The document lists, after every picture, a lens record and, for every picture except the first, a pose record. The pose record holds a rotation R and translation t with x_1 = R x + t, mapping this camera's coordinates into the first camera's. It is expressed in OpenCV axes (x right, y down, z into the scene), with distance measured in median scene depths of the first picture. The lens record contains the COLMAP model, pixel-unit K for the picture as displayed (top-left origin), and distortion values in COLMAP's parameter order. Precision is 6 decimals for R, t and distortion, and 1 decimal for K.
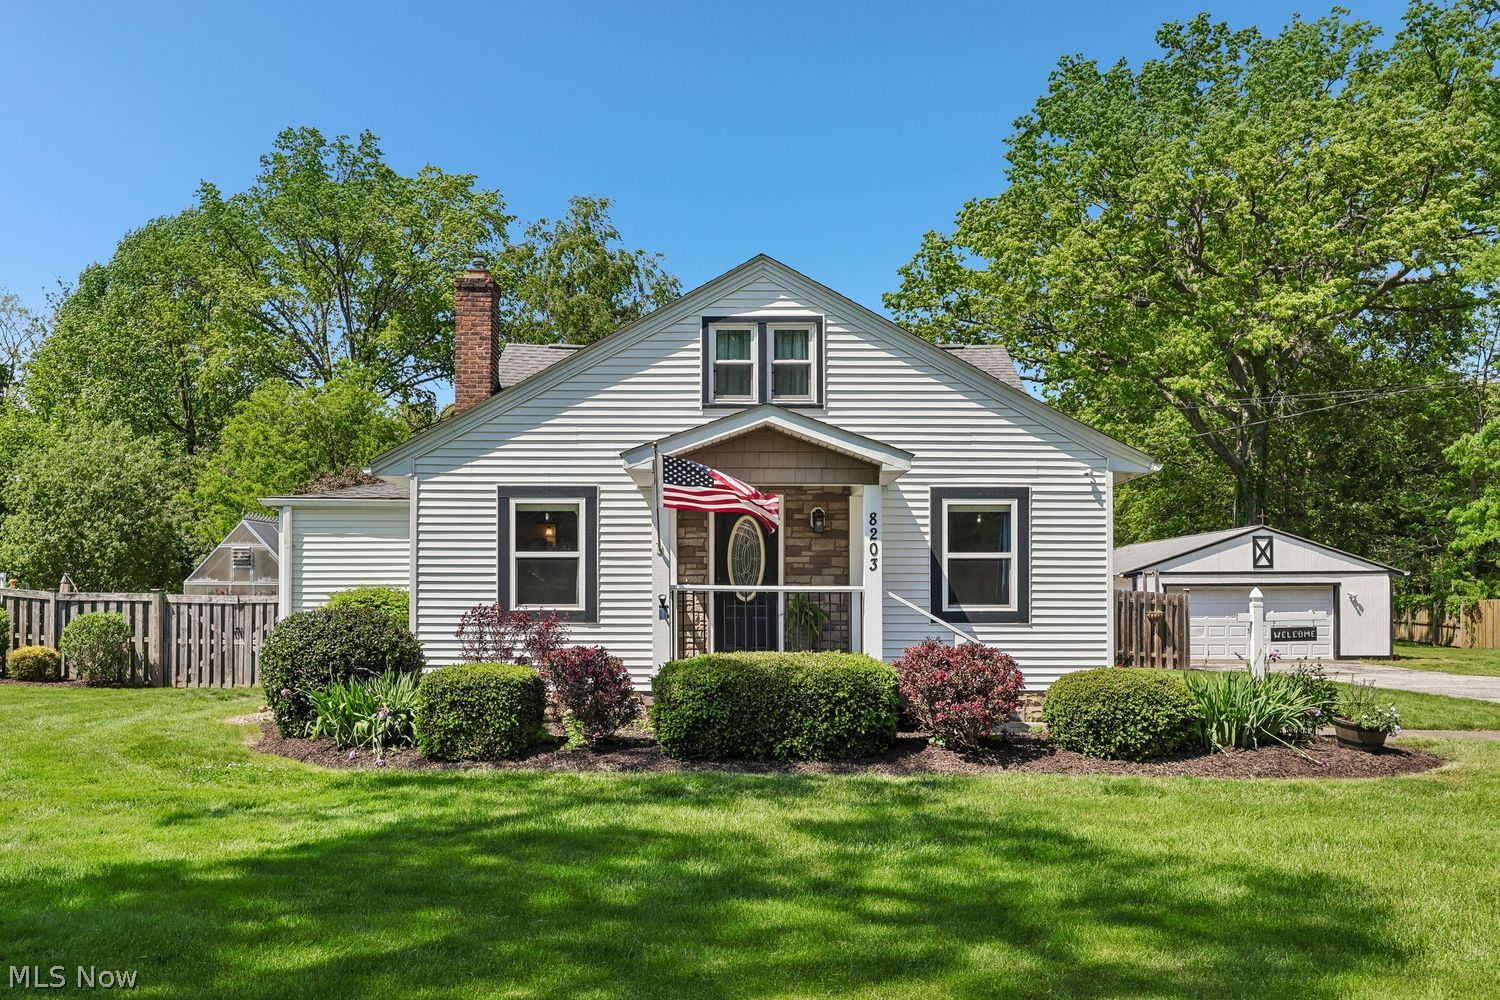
lens RADIAL K [[1214.6, 0, 750.2], [0, 1214.6, 538.5], [0, 0, 1]] dist [0.032978, 0.001166]
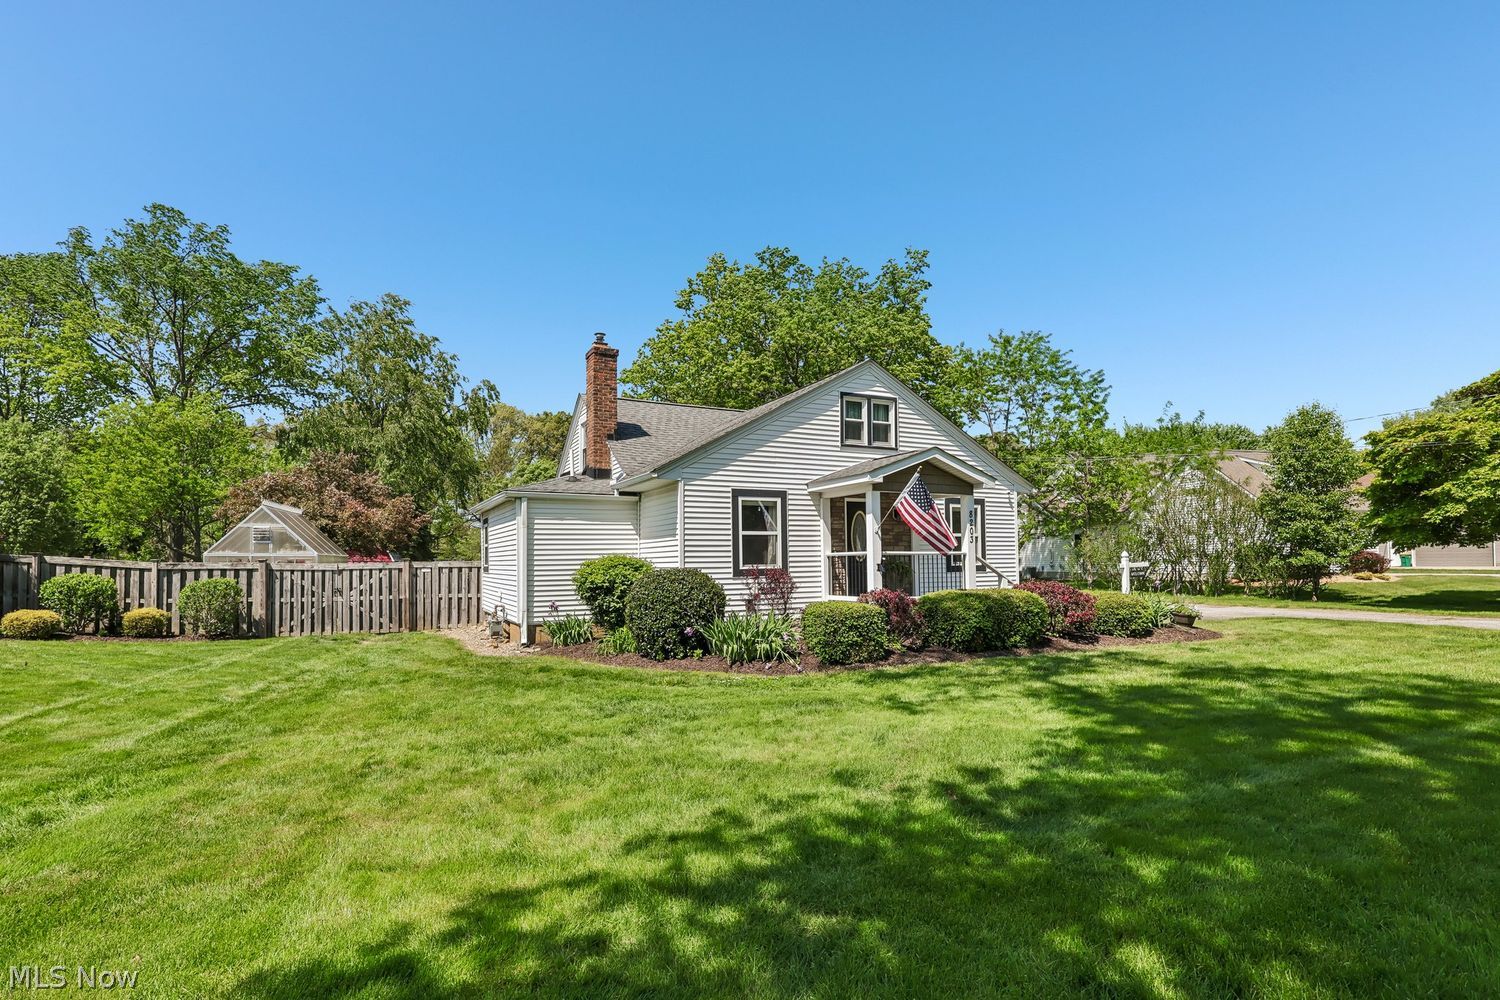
lens RADIAL K [[723.0, 0, 745.8], [0, 723.0, 511.9], [0, 0, 1]] dist [-0.001306, -0.000488]
pose [[0.889312, 0.019372, 0.456890, -0.392692], [-0.010308, 0.999698, -0.022323, 0.004345], [-0.457184, 0.015142, 0.889243, 0.114273]]
